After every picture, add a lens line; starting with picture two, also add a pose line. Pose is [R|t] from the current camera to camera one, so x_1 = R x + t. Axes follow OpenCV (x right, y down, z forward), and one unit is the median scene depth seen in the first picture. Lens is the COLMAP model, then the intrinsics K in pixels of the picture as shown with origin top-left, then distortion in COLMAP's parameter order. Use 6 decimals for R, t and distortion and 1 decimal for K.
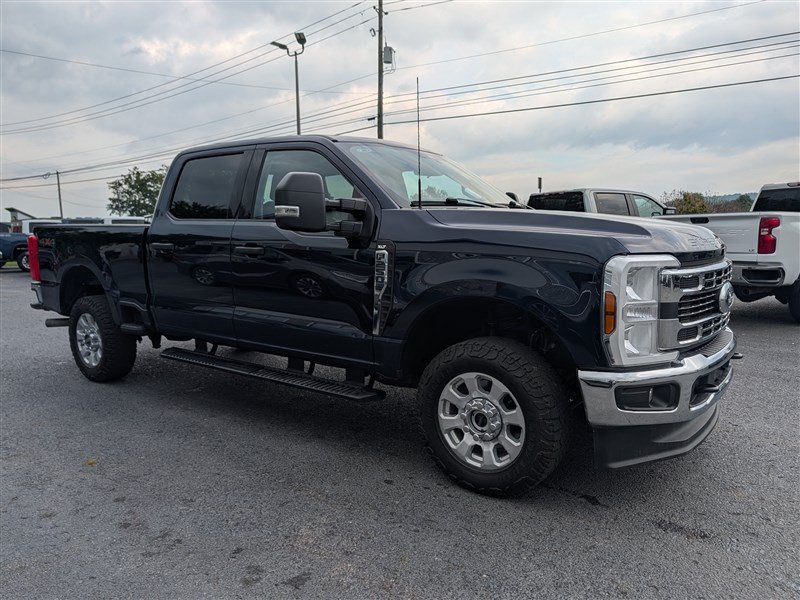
lens RADIAL K [[571.4, 0, 385.5], [0, 571.4, 310.5], [0, 0, 1]] dist [0.009946, -0.006458]
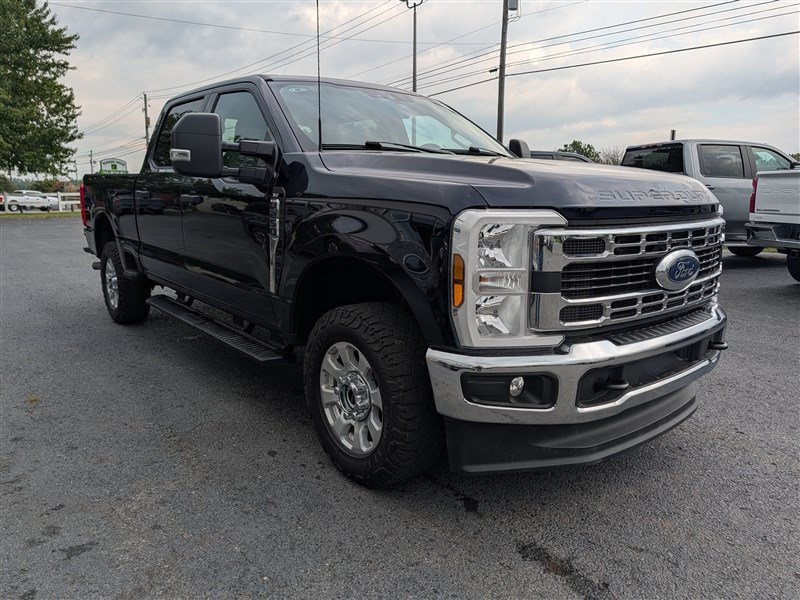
lens RADIAL K [[563.0, 0, 396.2], [0, 563.0, 295.4], [0, 0, 1]] dist [0.008387, -0.003287]
pose [[0.972372, 0.056745, -0.226433, 0.422481], [-0.045565, 0.997484, 0.054307, -0.012198], [0.228945, -0.042489, 0.972512, 0.189819]]
